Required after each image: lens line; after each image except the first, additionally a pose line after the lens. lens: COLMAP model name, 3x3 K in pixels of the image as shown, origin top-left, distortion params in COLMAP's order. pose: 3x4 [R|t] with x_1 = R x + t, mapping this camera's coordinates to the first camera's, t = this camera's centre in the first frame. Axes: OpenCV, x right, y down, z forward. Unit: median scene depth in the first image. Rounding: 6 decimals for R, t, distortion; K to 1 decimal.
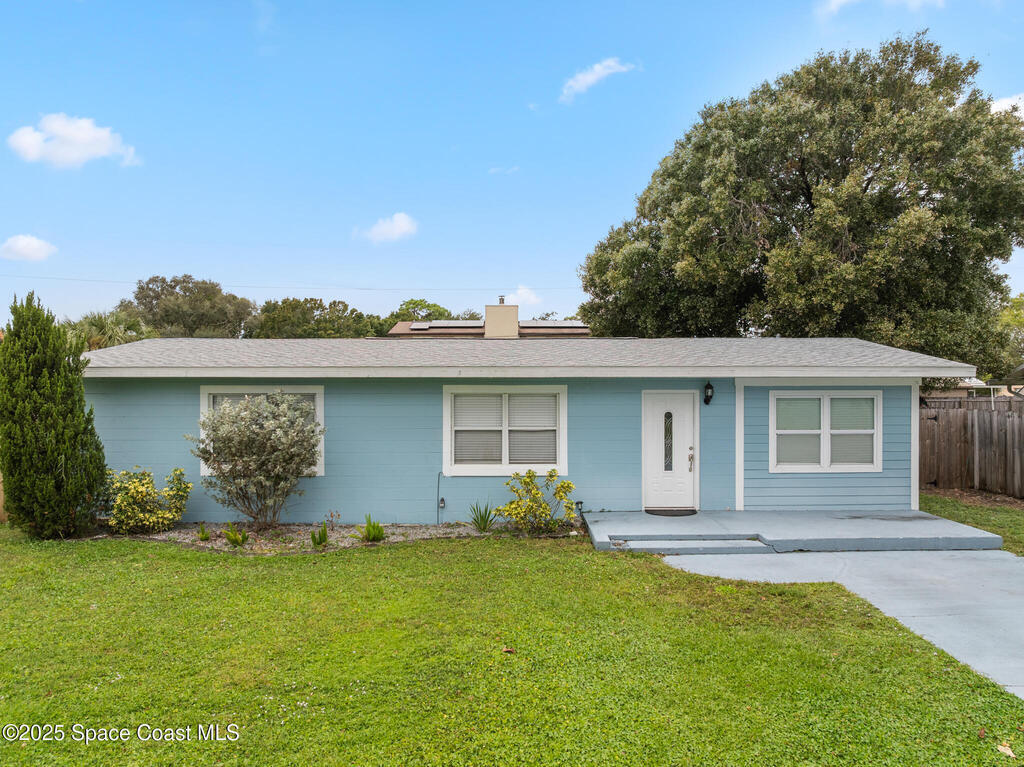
lens RADIAL K [[722.0, 0, 512.0], [0, 722.0, 383.5], [0, 0, 1]] dist [-0.029812, 0.000137]
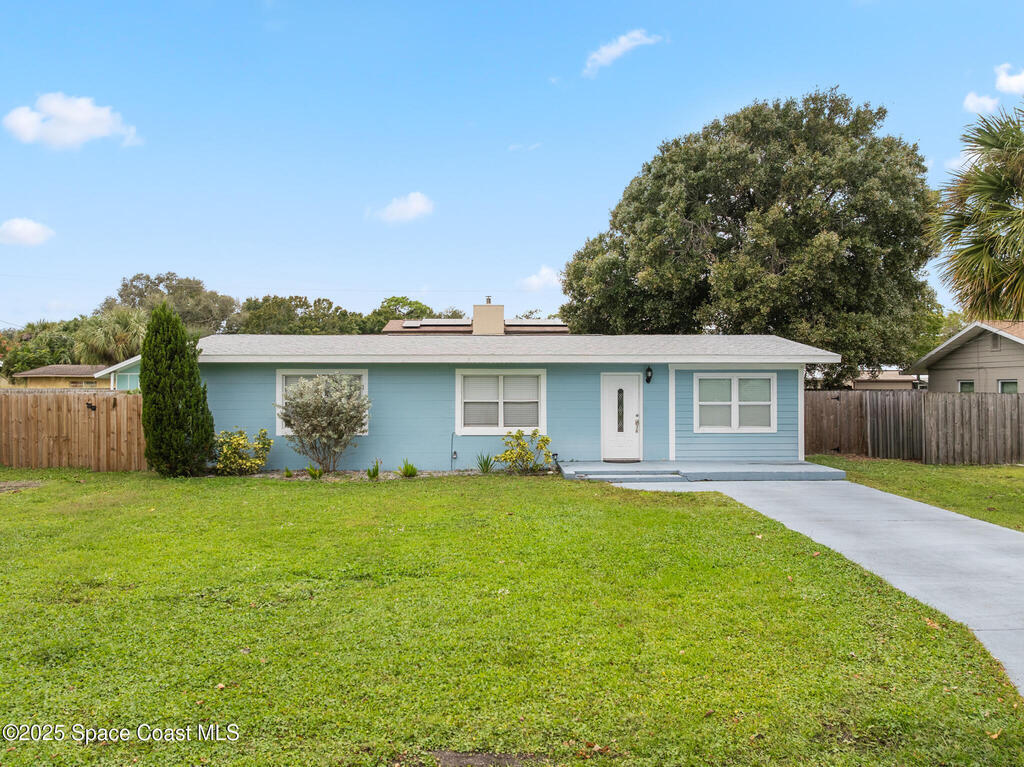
lens RADIAL K [[765.4, 0, 501.0], [0, 765.4, 370.6], [0, 0, 1]] dist [-0.022855, 0.000878]
pose [[0.999948, 0.000931, 0.010155, -0.018615], [-0.000747, 0.999836, -0.018114, 0.024433], [-0.010170, 0.018105, 0.999784, -0.347480]]
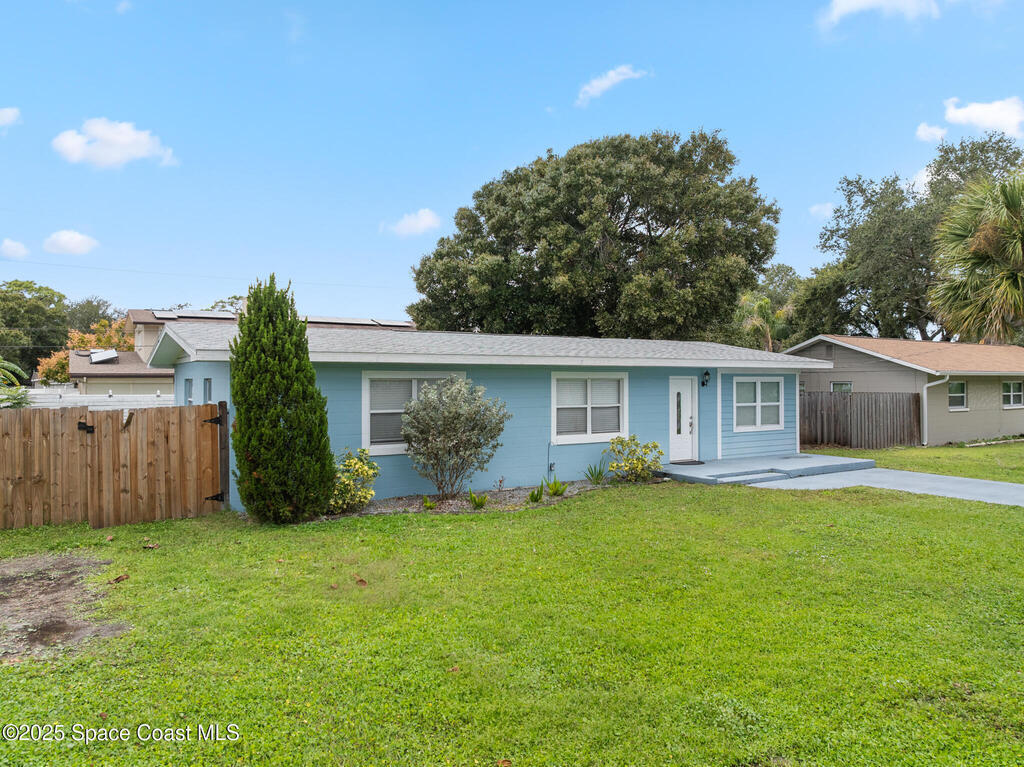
lens RADIAL K [[714.6, 0, 512.0], [0, 714.6, 383.5], [0, 0, 1]] dist [-0.020781, 0.002450]
pose [[0.849609, -0.001533, 0.527410, -0.616463], [-0.000236, 0.999995, 0.003287, 0.014147], [-0.527412, -0.002917, 0.849604, -0.004872]]
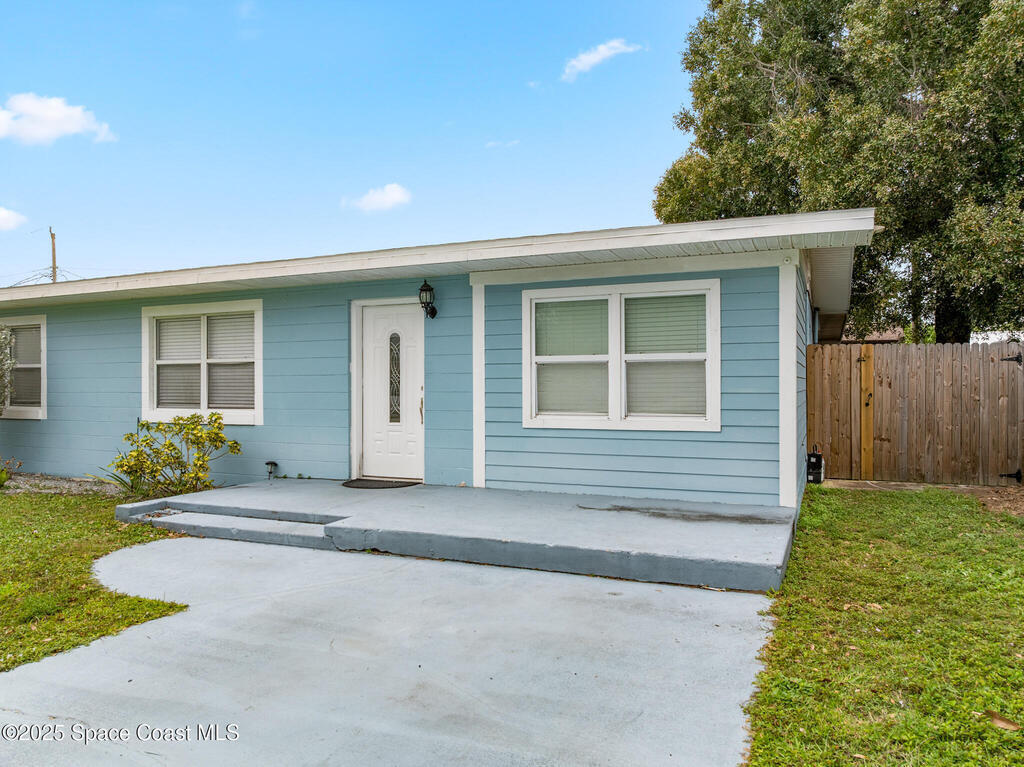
lens RADIAL K [[714.6, 0, 512.0], [0, 714.6, 383.5], [0, 0, 1]] dist [-0.020781, 0.002450]
pose [[0.918364, -0.003512, -0.395721, 0.449537], [0.002684, 0.999993, -0.002648, 0.068208], [0.395728, 0.001369, 0.918367, 0.343665]]
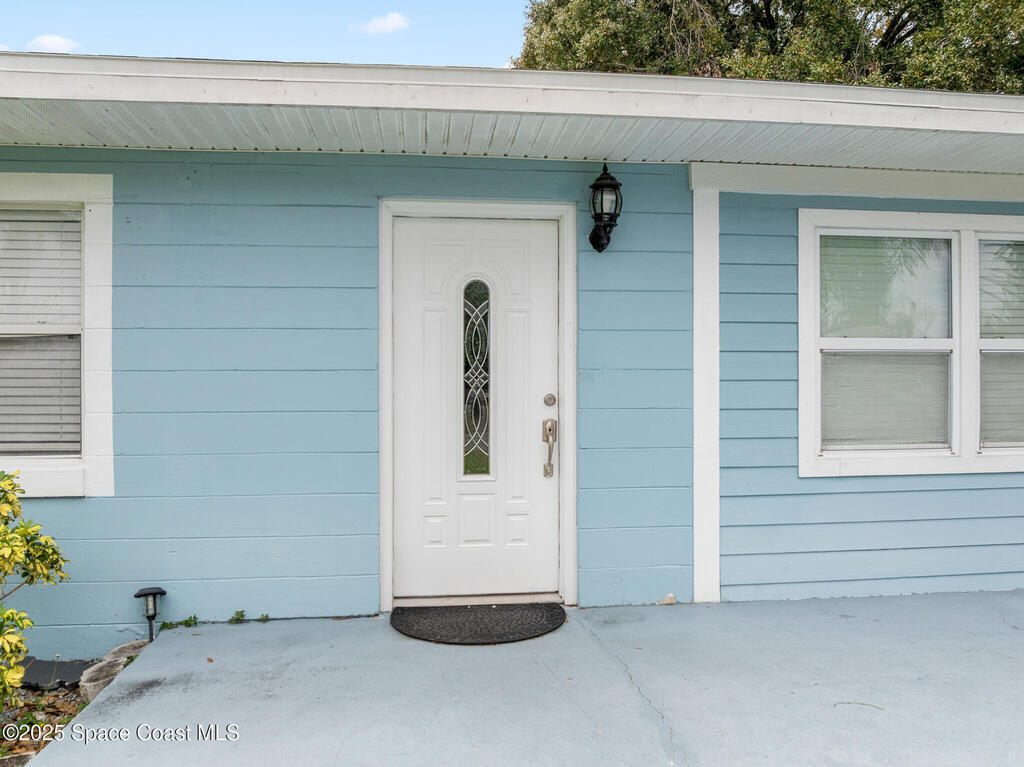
lens RADIAL K [[722.0, 0, 512.0], [0, 722.0, 383.5], [0, 0, 1]] dist [-0.029812, 0.000137]
pose [[0.994478, -0.001673, 0.104931, 0.155961], [0.001253, 0.999991, 0.004063, 0.063575], [-0.104936, -0.003909, 0.994471, 0.542688]]
